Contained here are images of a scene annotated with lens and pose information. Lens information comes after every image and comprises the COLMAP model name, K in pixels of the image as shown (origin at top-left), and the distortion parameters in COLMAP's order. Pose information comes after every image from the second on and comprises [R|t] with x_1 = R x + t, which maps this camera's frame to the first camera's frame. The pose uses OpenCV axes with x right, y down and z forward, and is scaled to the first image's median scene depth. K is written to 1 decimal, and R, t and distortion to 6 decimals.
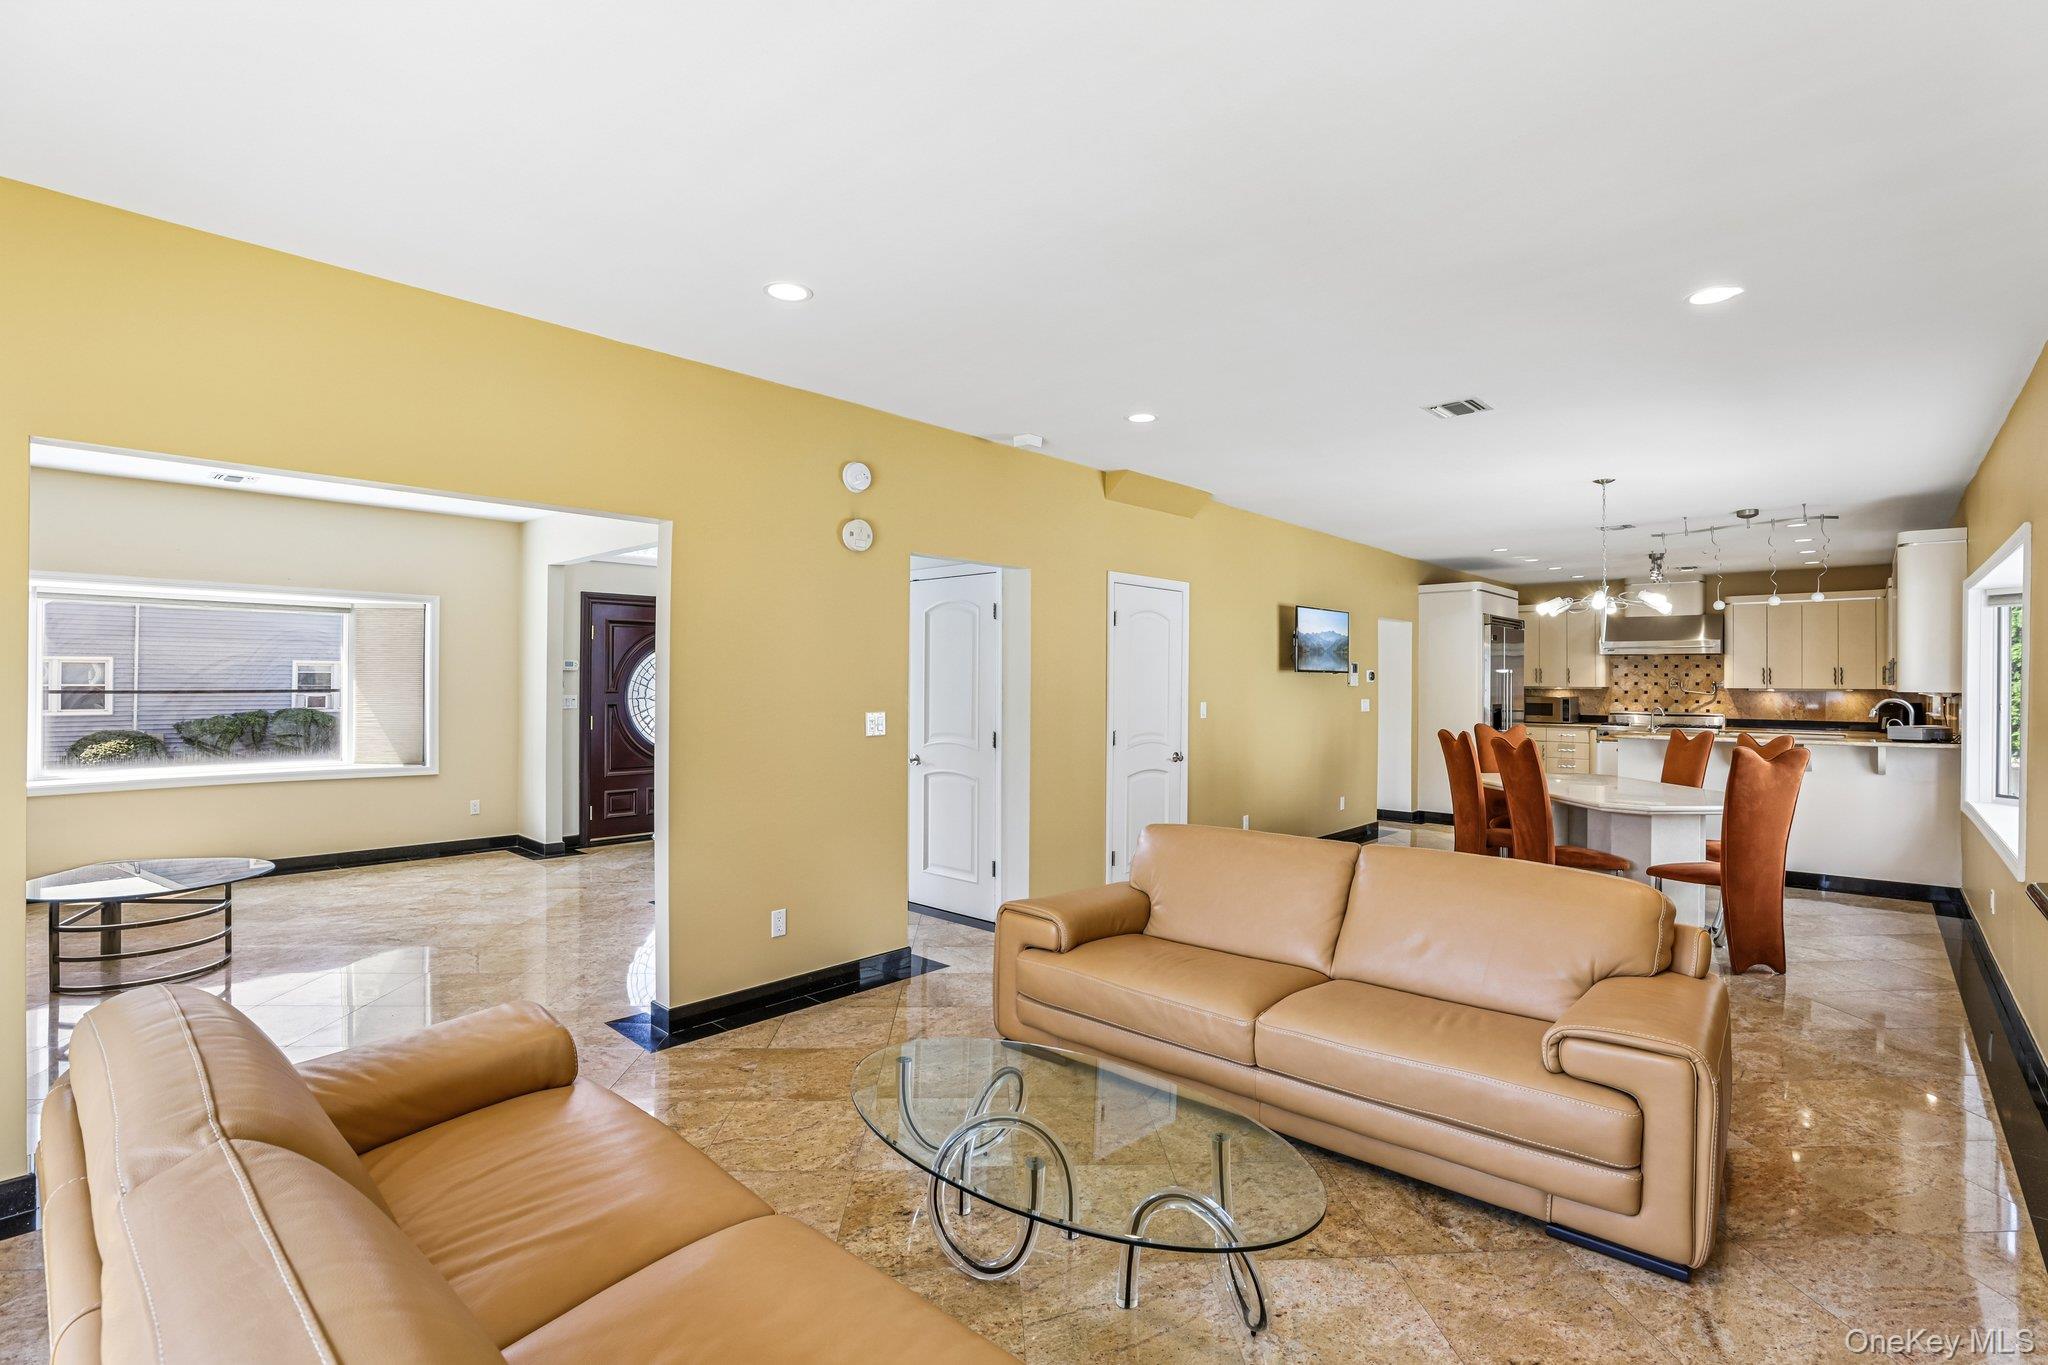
lens RADIAL K [[957.7, 0, 1024.0], [0, 957.7, 682.5], [0, 0, 1]] dist [-0.041642, -0.000194]
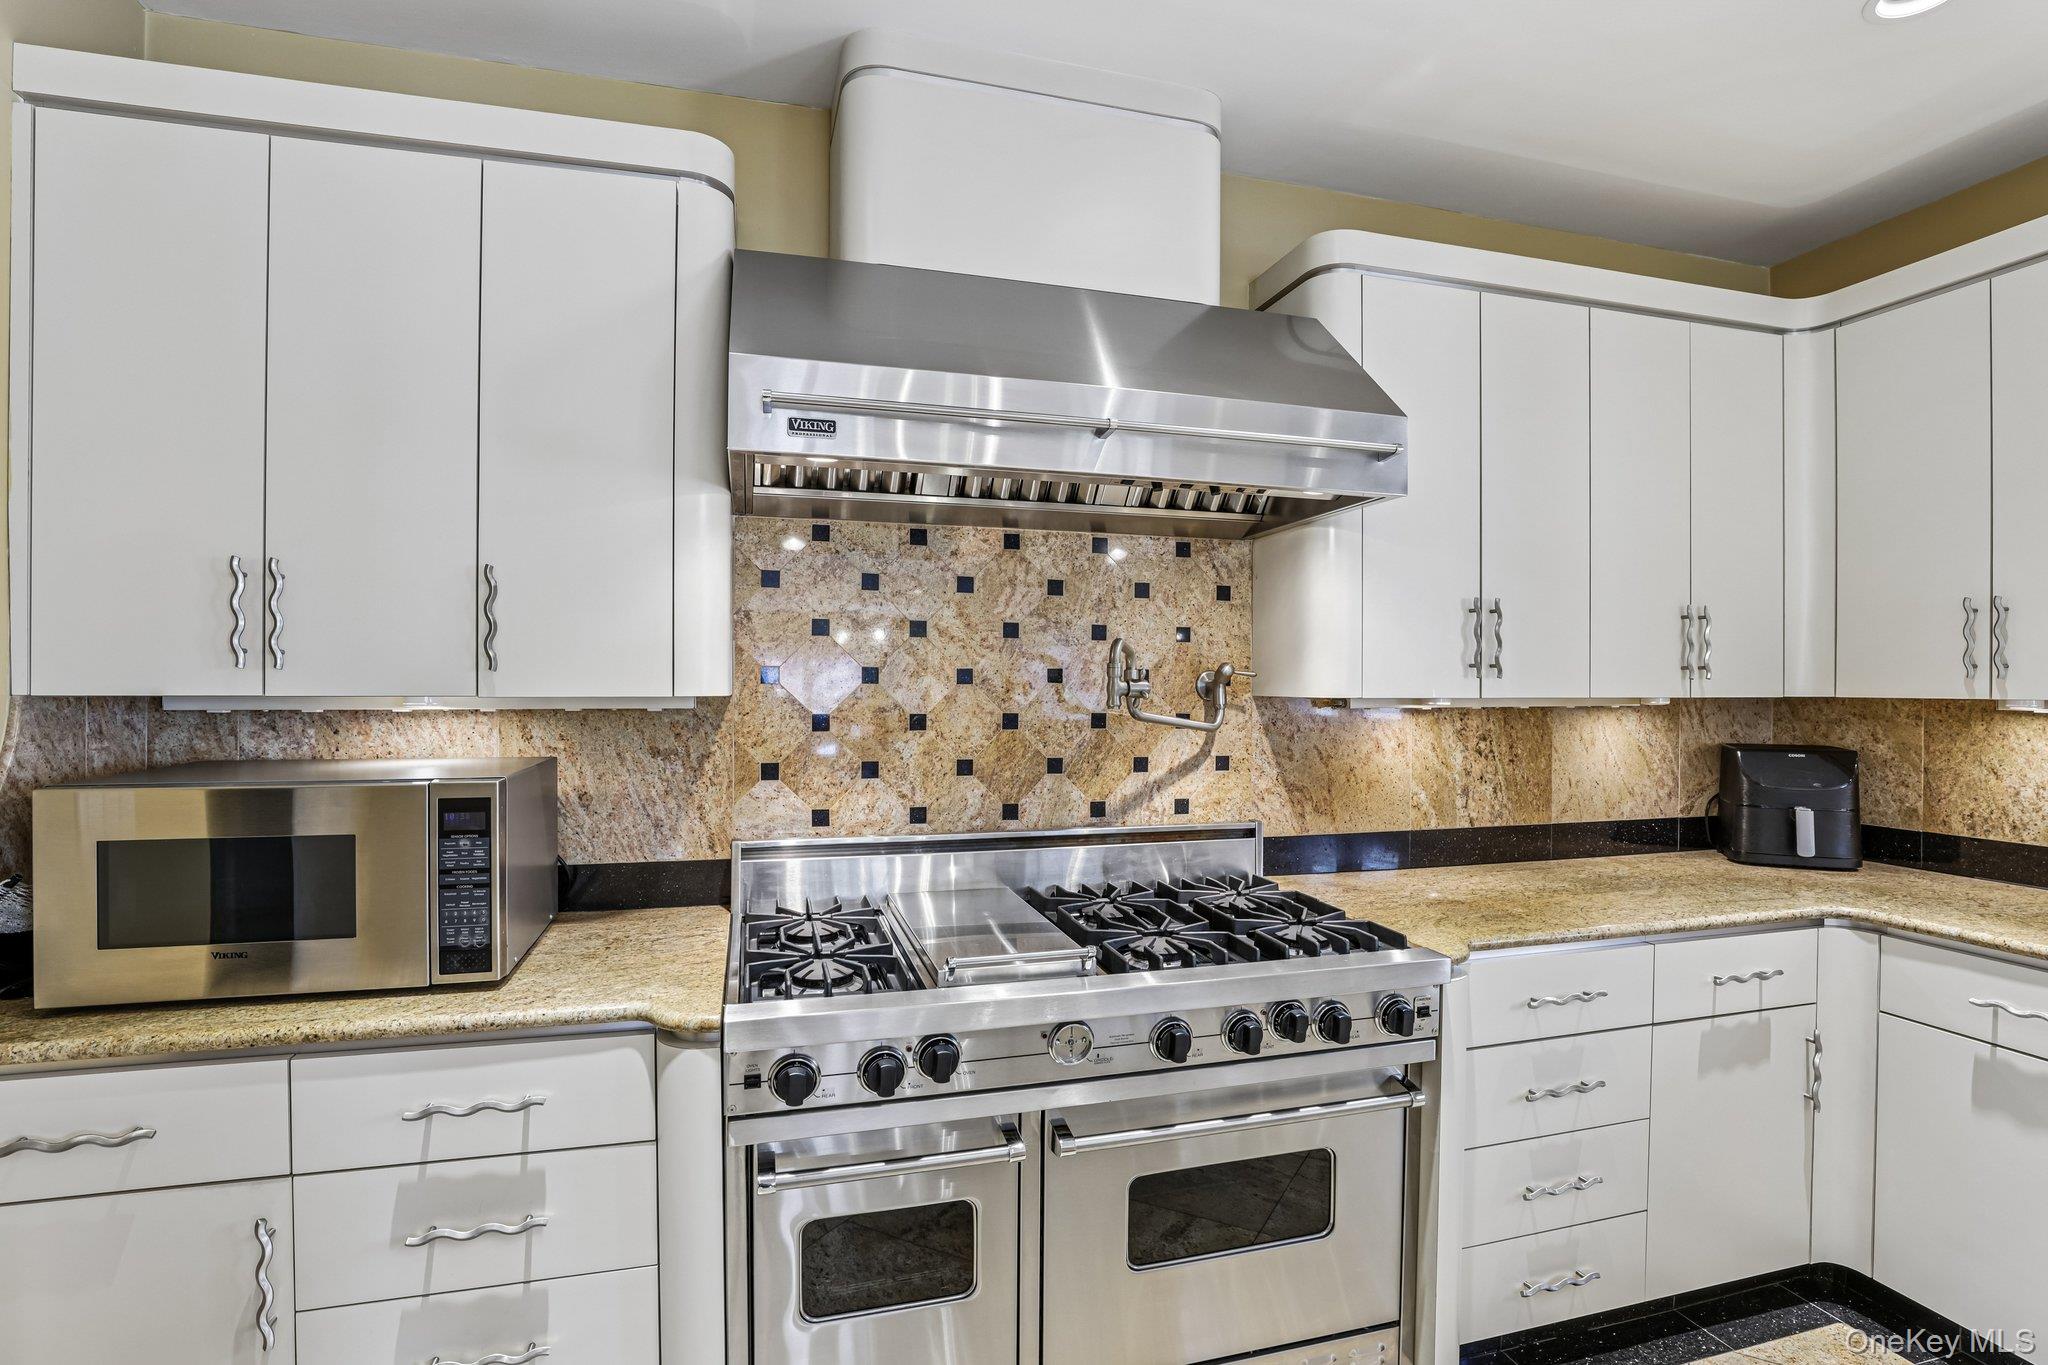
lens RADIAL K [[964.2, 0, 1024.0], [0, 964.2, 682.5], [0, 0, 1]] dist [-0.071001, 0.000016]
pose [[0.527853, -0.005650, 0.849317, 0.507409], [0.002101, 0.999983, 0.005346, 0.001862], [-0.849333, -0.001037, 0.527856, 0.871839]]
